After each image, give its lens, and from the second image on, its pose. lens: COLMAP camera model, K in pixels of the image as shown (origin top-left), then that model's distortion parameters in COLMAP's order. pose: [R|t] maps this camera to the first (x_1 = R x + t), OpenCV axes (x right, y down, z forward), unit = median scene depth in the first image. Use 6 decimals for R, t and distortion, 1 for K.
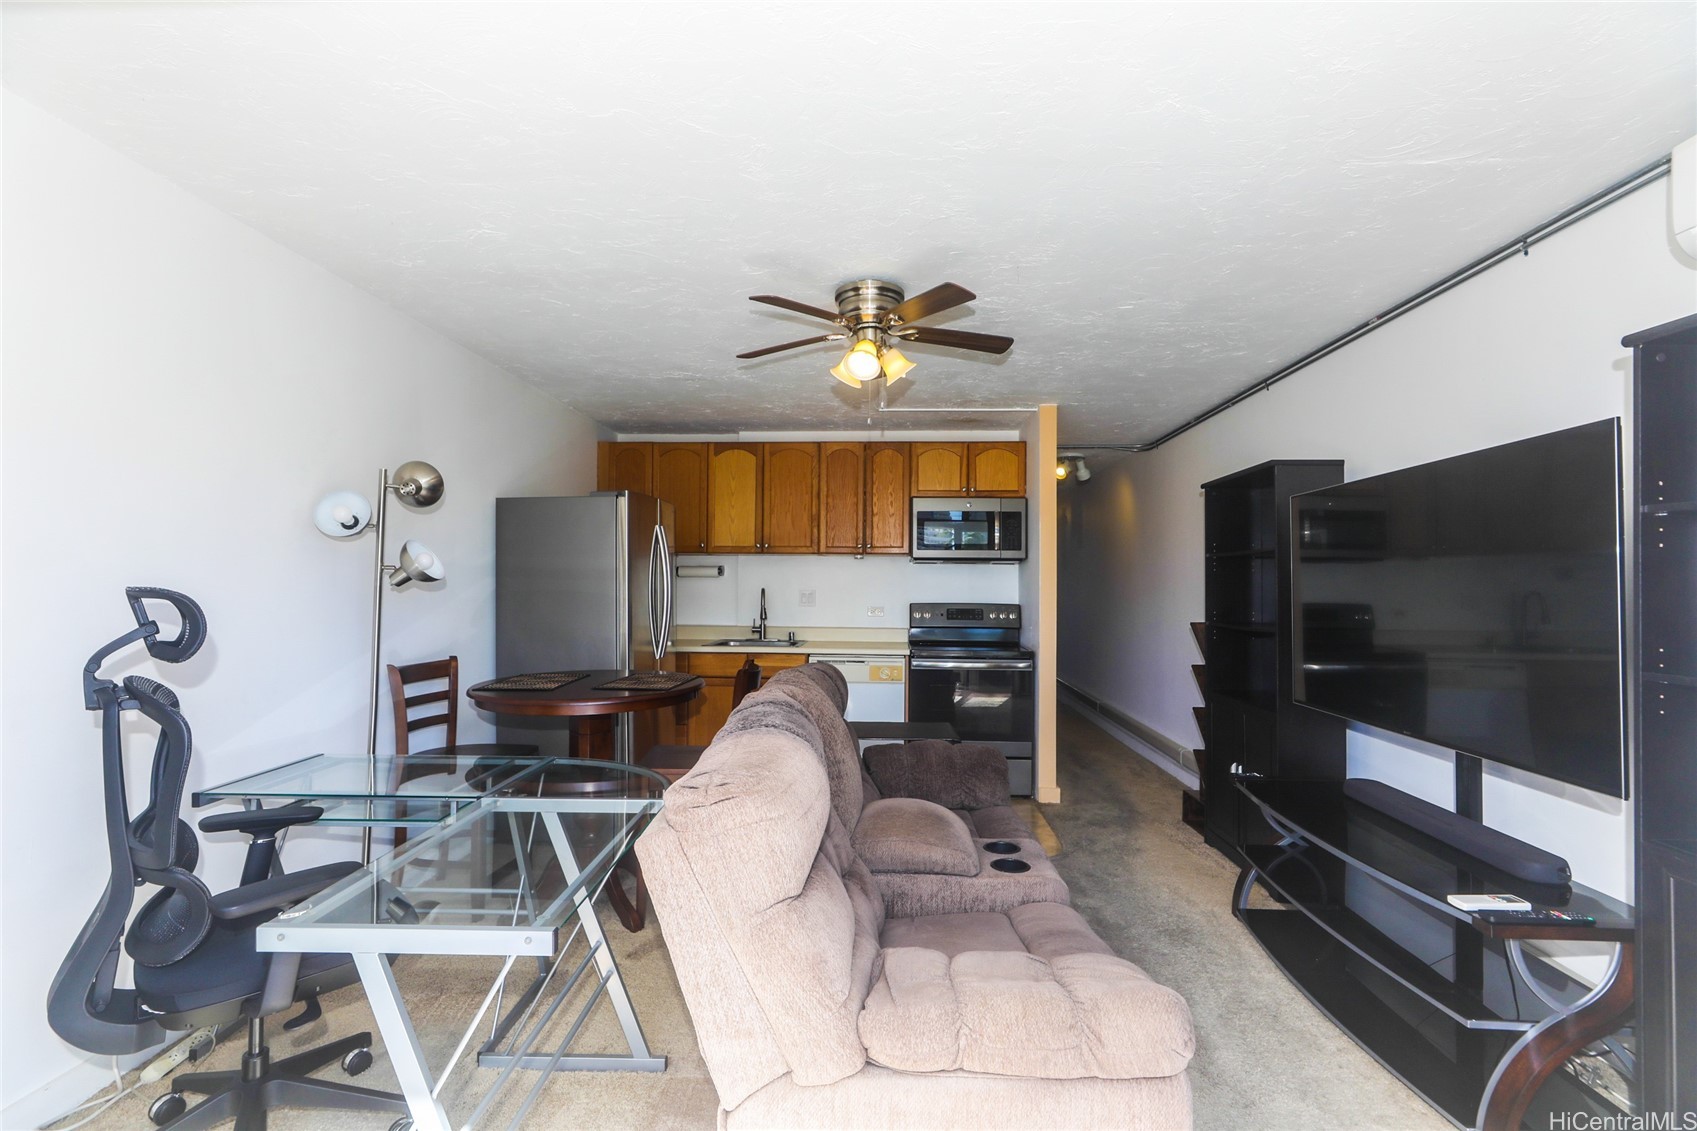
lens RADIAL K [[774.1, 0, 842.7], [0, 774.1, 573.6], [0, 0, 1]] dist [-0.018921, 0.003392]
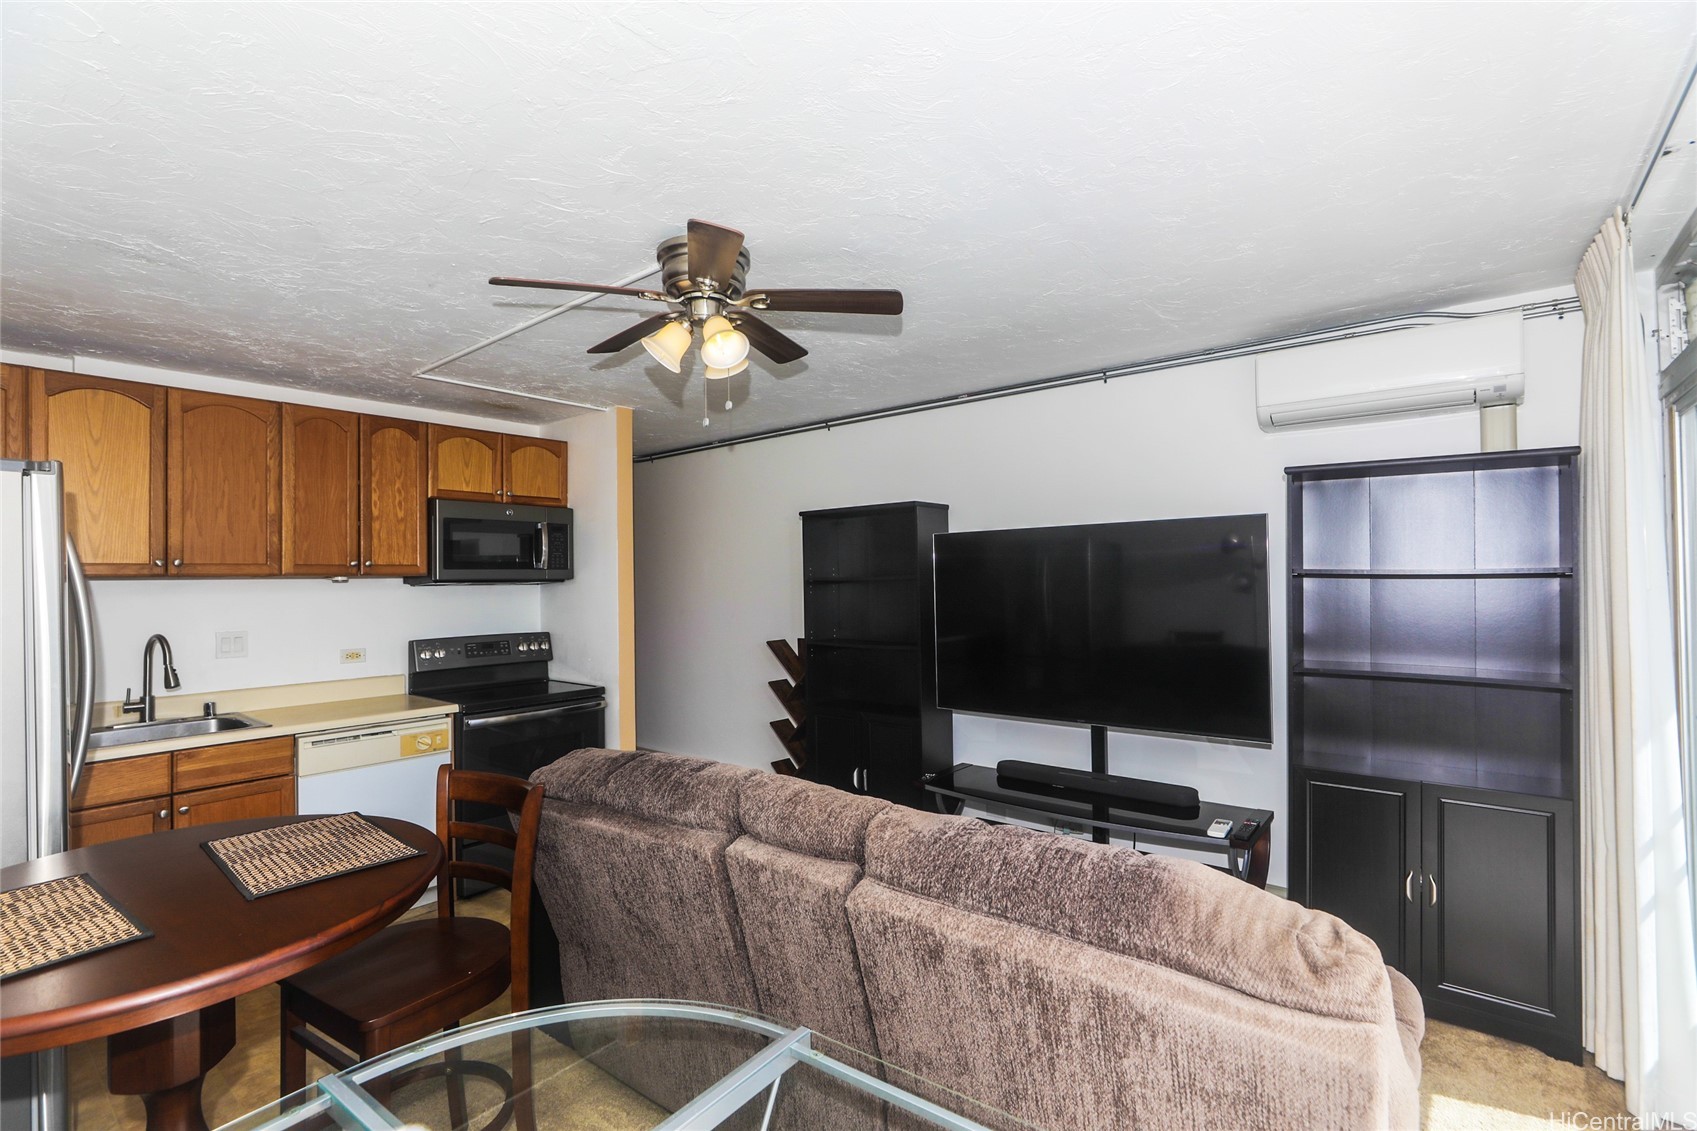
lens RADIAL K [[774.1, 0, 840.7], [0, 774.1, 574.1], [0, 0, 1]] dist [-0.018921, 0.003392]
pose [[0.582403, -0.013863, 0.812782, -0.277995], [0.006199, 0.999901, 0.012612, -0.032235], [-0.812876, -0.002307, 0.582432, 0.249240]]
